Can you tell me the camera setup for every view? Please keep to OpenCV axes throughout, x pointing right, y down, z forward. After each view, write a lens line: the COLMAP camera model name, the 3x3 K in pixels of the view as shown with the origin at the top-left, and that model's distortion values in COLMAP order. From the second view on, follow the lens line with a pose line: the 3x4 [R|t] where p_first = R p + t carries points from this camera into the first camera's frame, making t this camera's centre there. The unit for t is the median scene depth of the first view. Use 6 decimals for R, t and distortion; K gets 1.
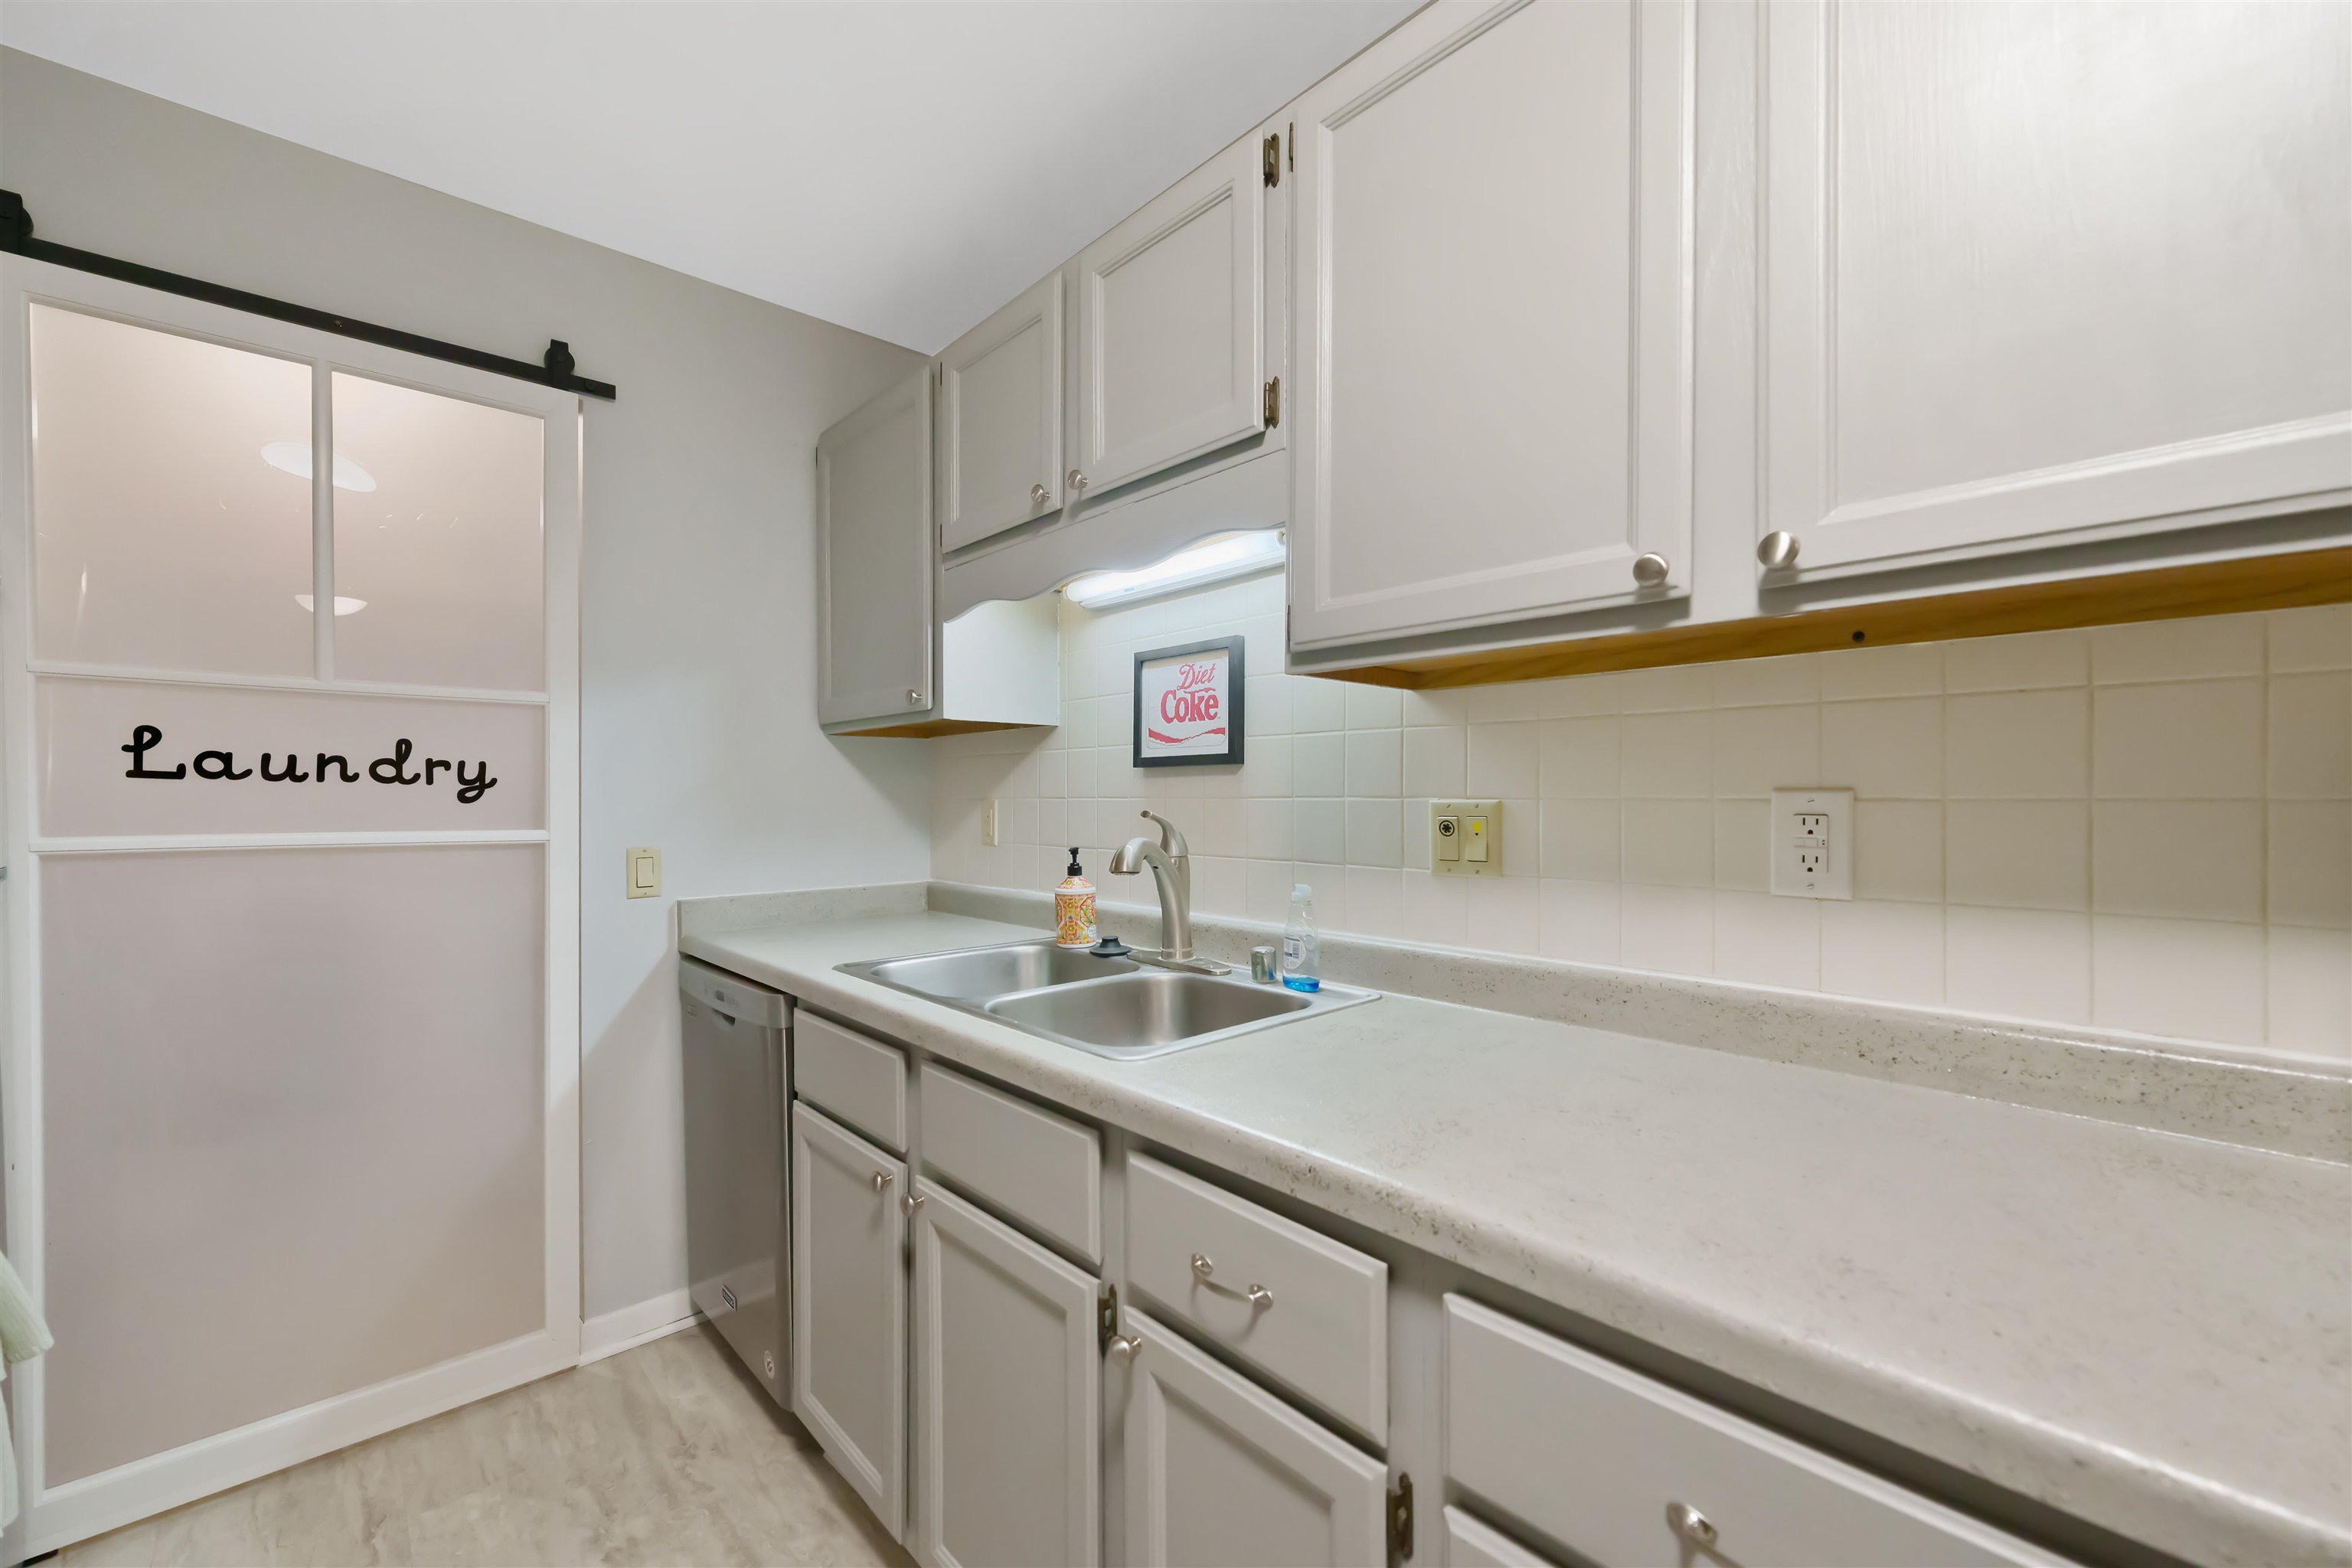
lens RADIAL K [[951.3, 0, 1168.9], [0, 951.3, 800.9], [0, 0, 1]] dist [-0.000926, -0.000110]
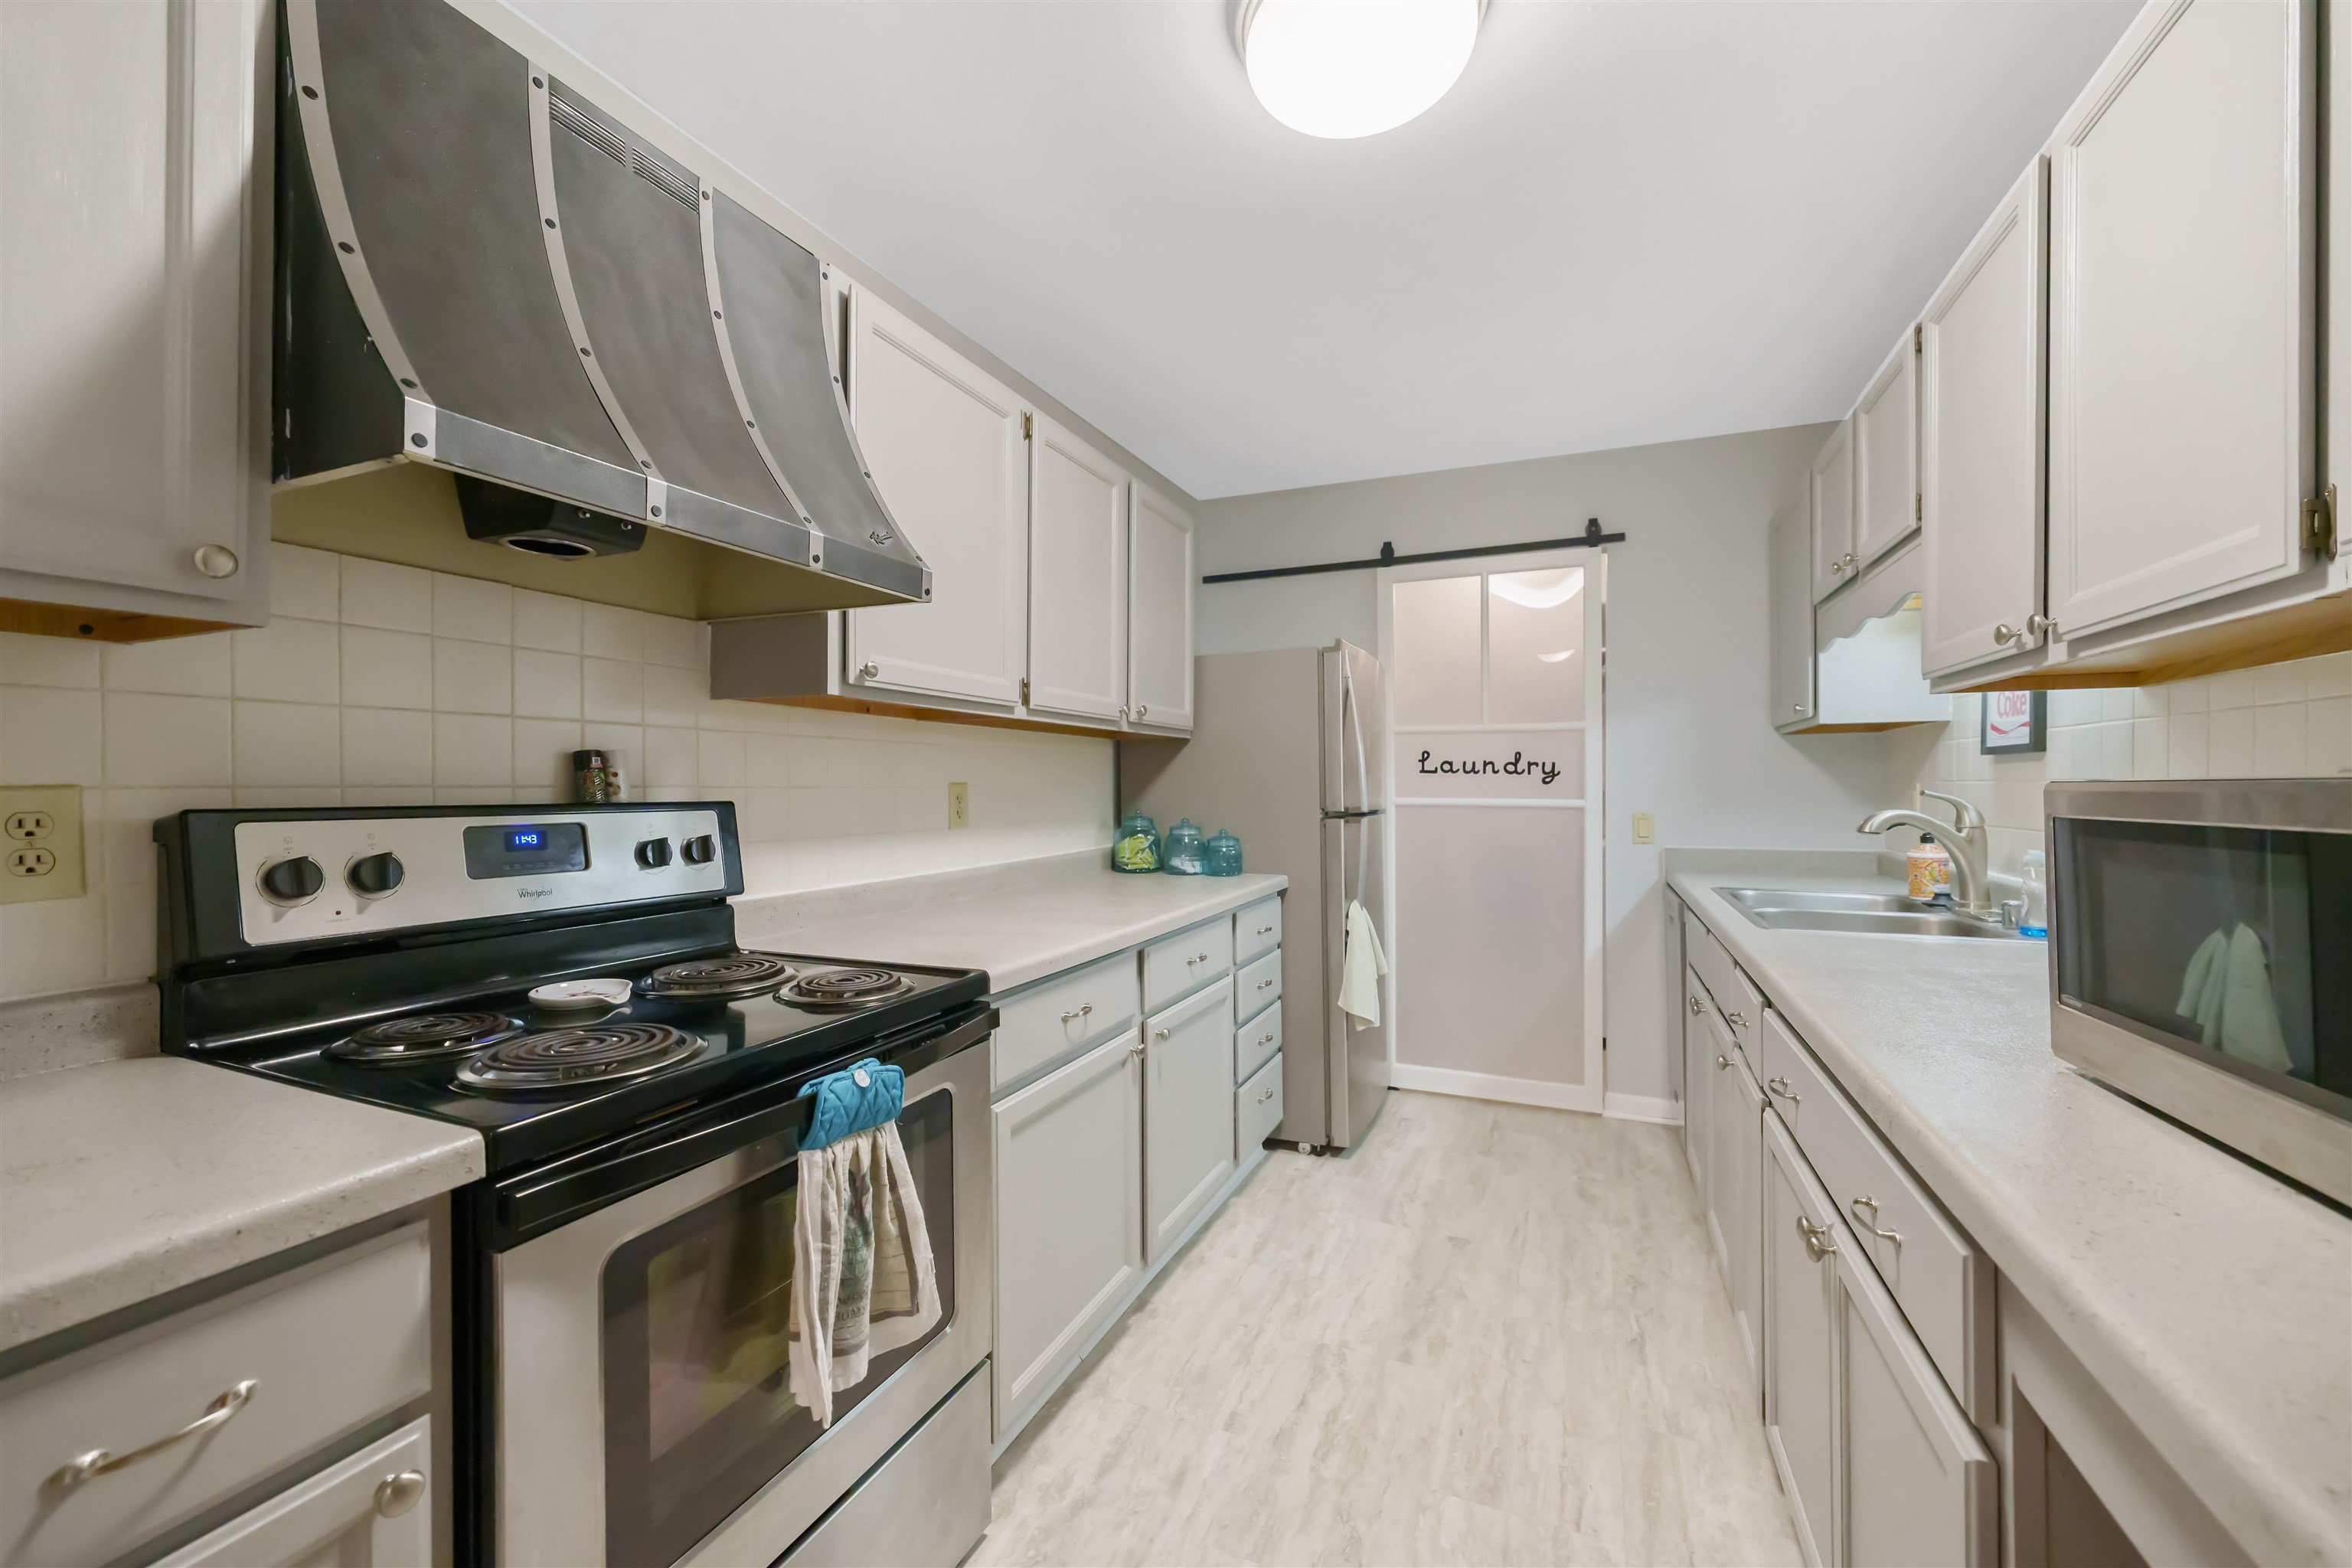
lens RADIAL K [[951.3, 0, 1174.2], [0, 951.3, 780.2], [0, 0, 1]] dist [-0.000926, -0.000110]
pose [[0.413044, -0.002944, -0.910706, 0.673101], [-0.003652, 0.999981, -0.004889, 0.005853], [0.910704, 0.005345, 0.413026, -0.443308]]
